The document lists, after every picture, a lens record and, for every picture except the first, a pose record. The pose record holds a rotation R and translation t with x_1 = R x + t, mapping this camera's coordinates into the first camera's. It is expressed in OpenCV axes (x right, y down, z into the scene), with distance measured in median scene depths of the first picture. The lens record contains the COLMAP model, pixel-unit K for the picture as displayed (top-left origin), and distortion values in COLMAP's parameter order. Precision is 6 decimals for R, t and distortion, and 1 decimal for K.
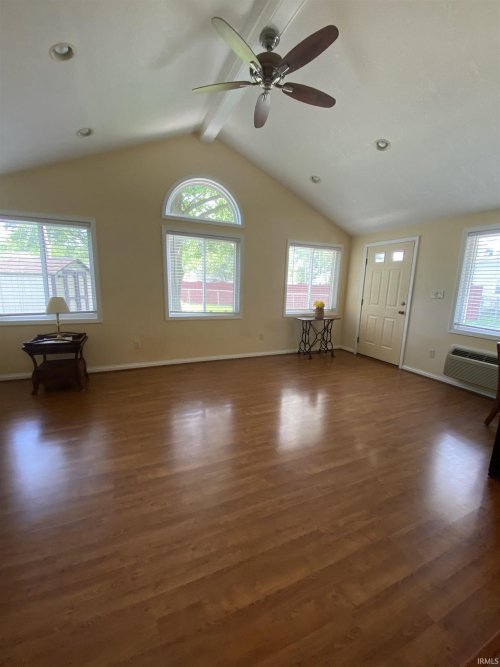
lens RADIAL K [[273.4, 0, 251.0], [0, 273.4, 331.0], [0, 0, 1]] dist [0.010006, -0.014511]
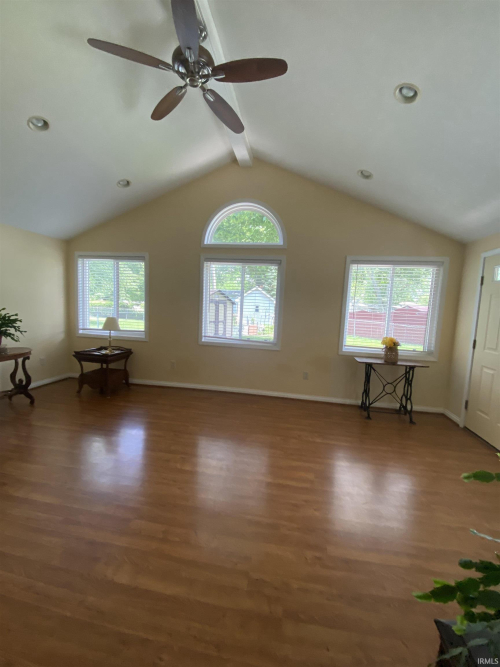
lens RADIAL K [[273.4, 0, 248.3], [0, 273.4, 330.2], [0, 0, 1]] dist [0.010006, -0.014511]
pose [[0.831777, 0.059618, -0.551899, 0.359722], [-0.119202, 0.990206, -0.072686, -0.035939], [0.542161, 0.126246, 0.830737, 0.231153]]
